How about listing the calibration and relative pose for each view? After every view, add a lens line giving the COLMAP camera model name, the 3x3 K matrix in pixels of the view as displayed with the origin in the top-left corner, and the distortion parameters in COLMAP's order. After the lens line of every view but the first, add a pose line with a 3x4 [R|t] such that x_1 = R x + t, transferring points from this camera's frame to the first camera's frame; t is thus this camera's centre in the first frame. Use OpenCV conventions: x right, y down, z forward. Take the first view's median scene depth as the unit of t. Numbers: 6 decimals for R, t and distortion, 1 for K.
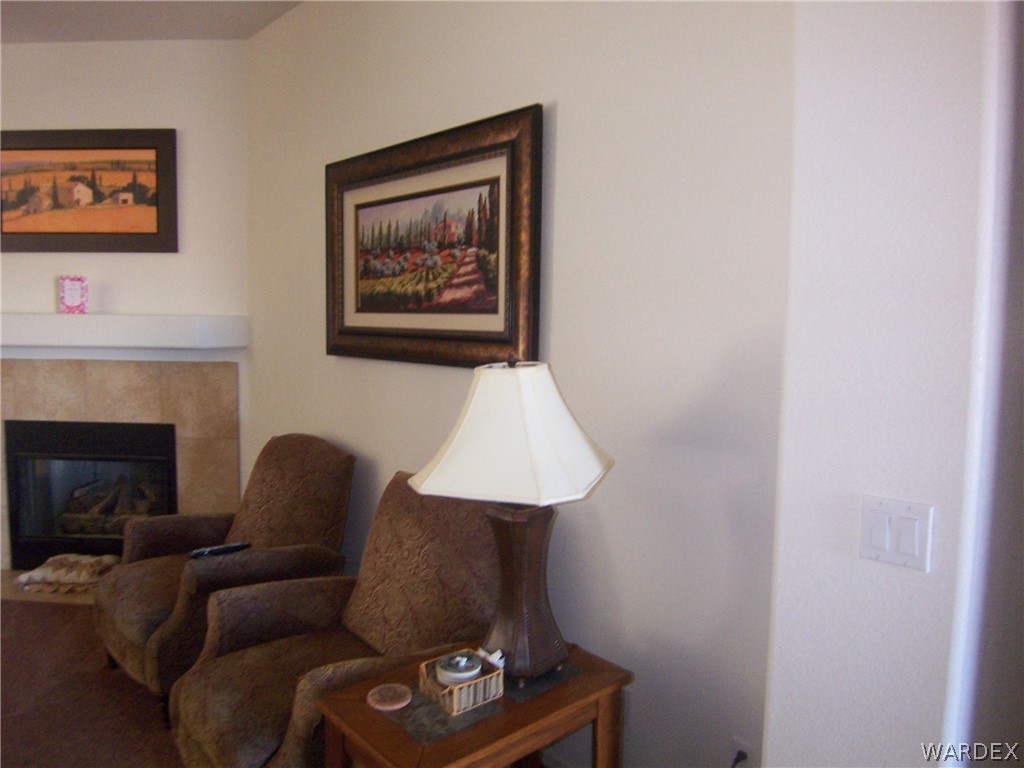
lens RADIAL K [[687.7, 0, 515.1], [0, 687.7, 377.6], [0, 0, 1]] dist [-0.020181, -0.031866]
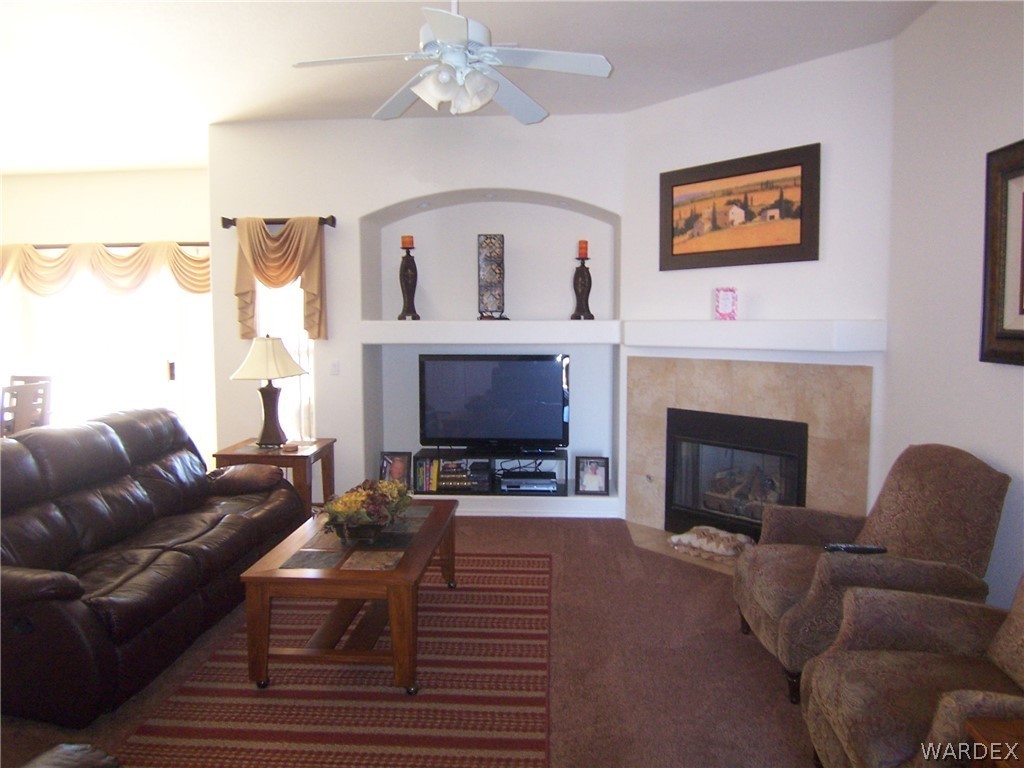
lens RADIAL K [[687.7, 0, 515.7], [0, 687.7, 380.1], [0, 0, 1]] dist [-0.020181, -0.031866]
pose [[0.666204, 0.043411, -0.744505, -0.017291], [-0.044634, 0.998836, 0.018301, 0.002676], [0.744433, 0.021038, 0.667366, -0.054934]]
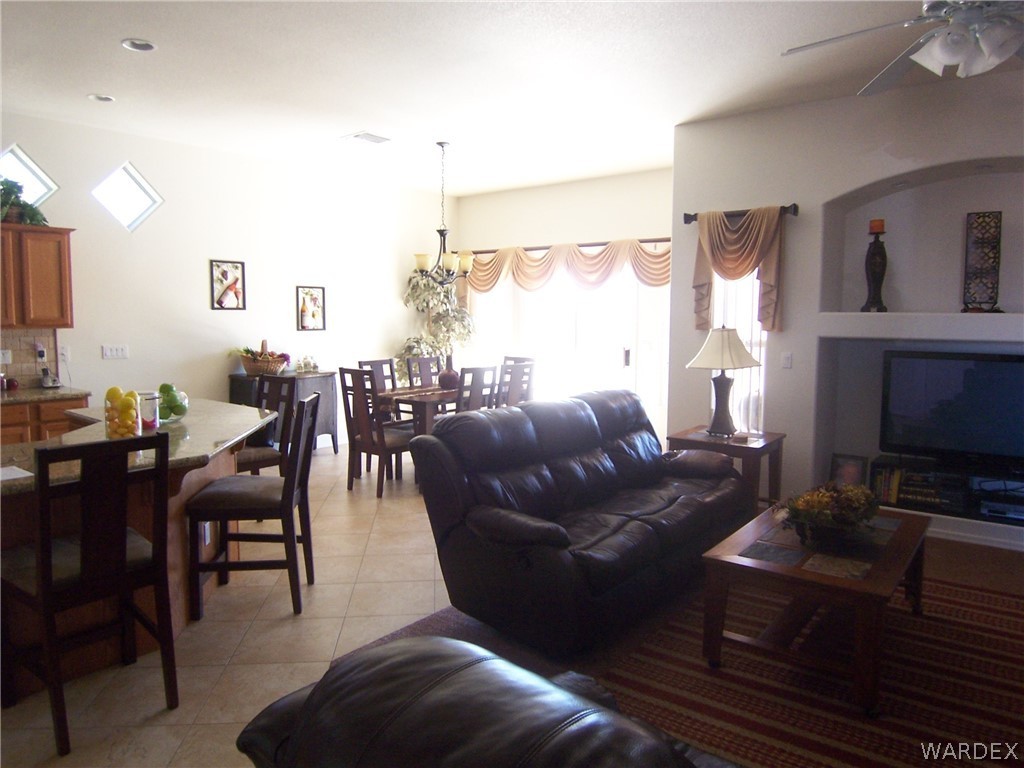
lens RADIAL K [[687.7, 0, 514.7], [0, 687.7, 376.5], [0, 0, 1]] dist [-0.020181, -0.031866]
pose [[0.121282, 0.071569, -0.990035, -0.031549], [-0.077562, 0.995031, 0.062429, 0.008699], [0.989583, 0.069218, 0.126230, -0.108659]]
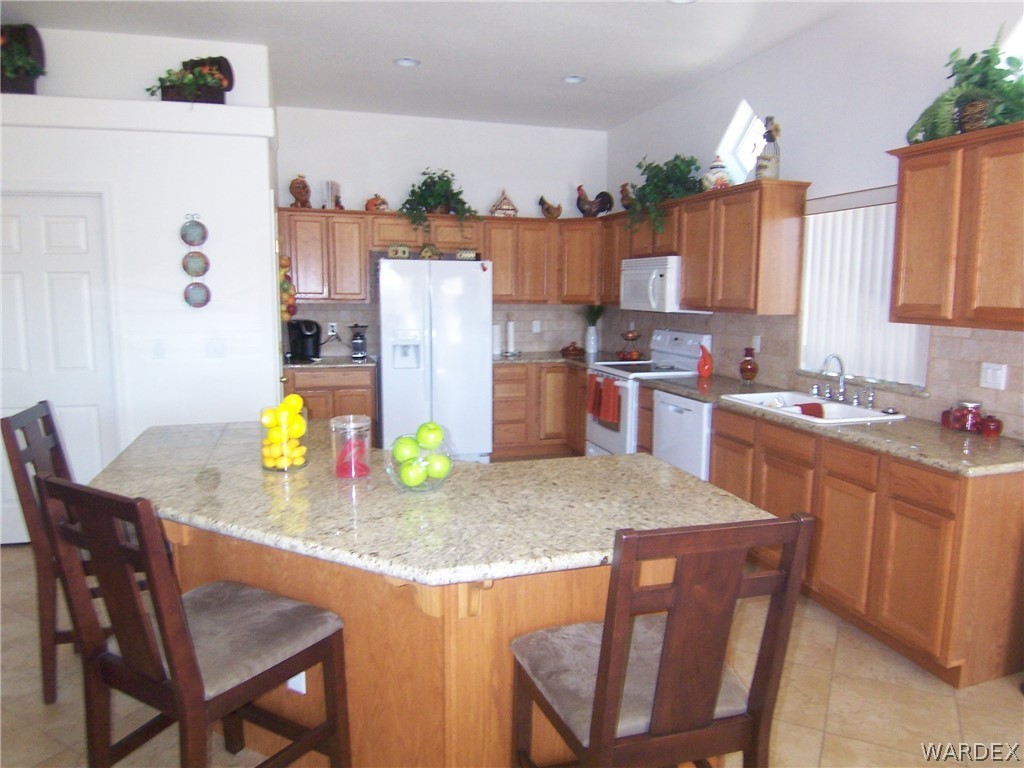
lens RADIAL K [[687.7, 0, 513.7], [0, 687.7, 380.4], [0, 0, 1]] dist [-0.020181, -0.031866]
pose [[-0.888130, -0.082608, 0.452107, -1.565218], [0.011866, 0.979264, 0.202238, -0.027293], [-0.459439, 0.184978, -0.868734, -0.032766]]
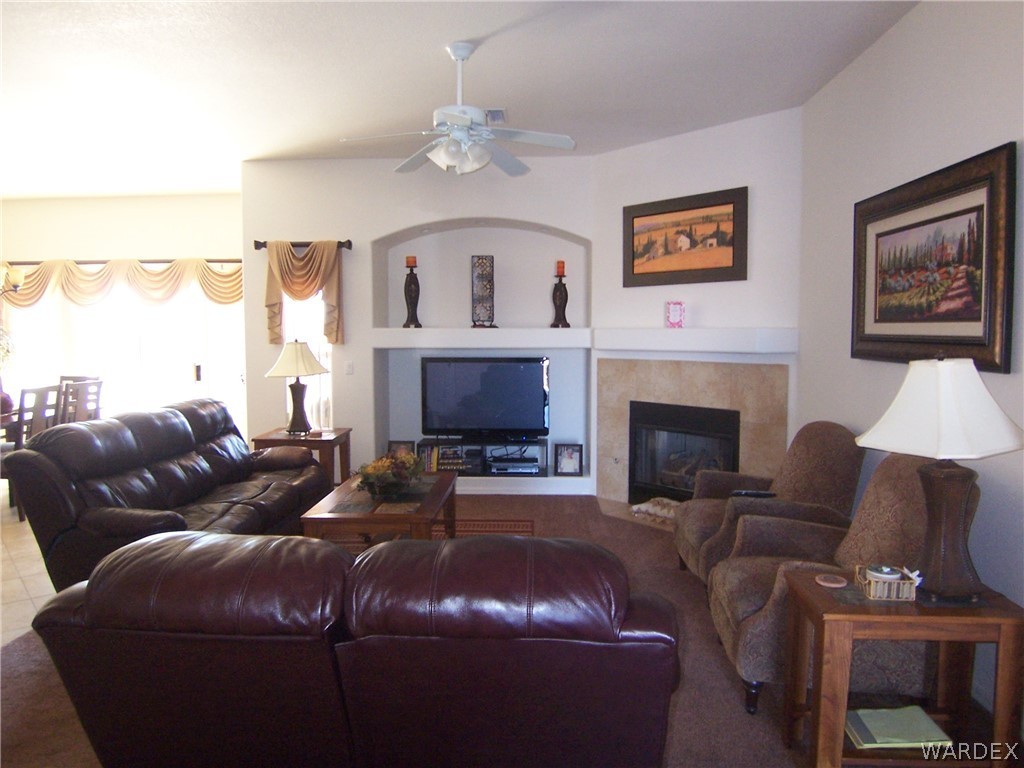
lens RADIAL K [[687.7, 0, 516.3], [0, 687.7, 380.9], [0, 0, 1]] dist [-0.020181, -0.031866]
pose [[0.682237, 0.034300, -0.730326, 0.213828], [-0.044311, 0.999003, 0.005525, 0.027980], [0.729787, 0.028592, 0.683076, -0.269380]]
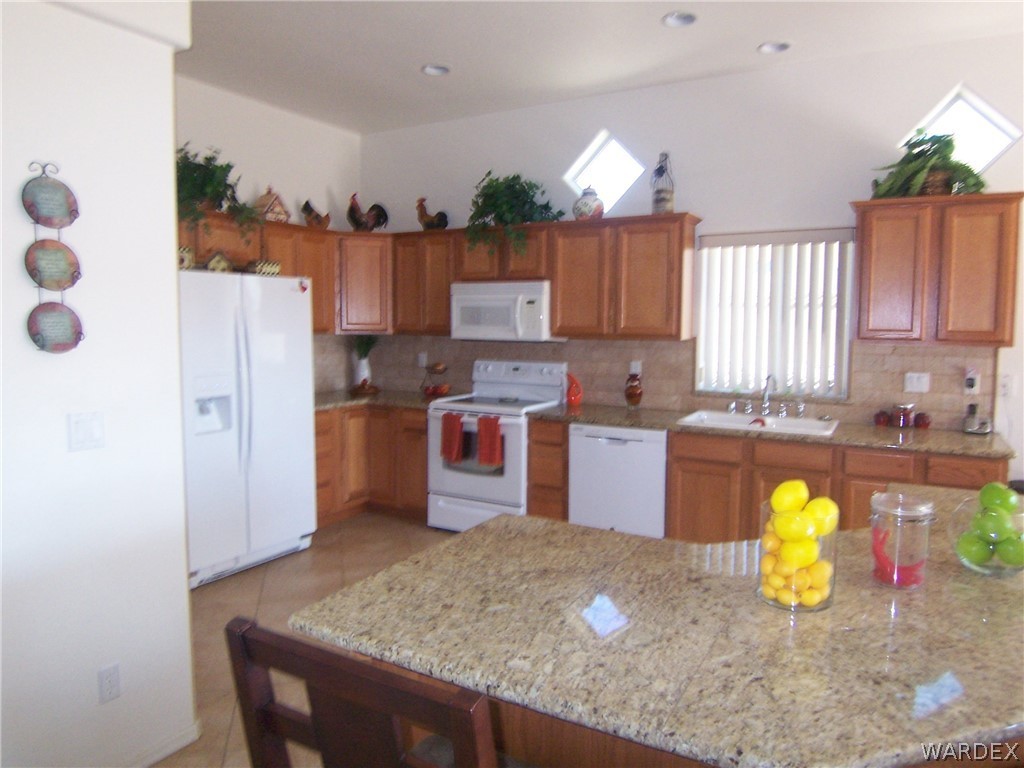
lens RADIAL K [[687.7, 0, 507.0], [0, 687.7, 379.5], [0, 0, 1]] dist [-0.020181, -0.031866]
pose [[-0.960108, 0.001489, -0.279627, -0.723425], [-0.042912, 0.987356, 0.152598, 0.001029], [0.276319, 0.158509, -0.947904, -0.182729]]
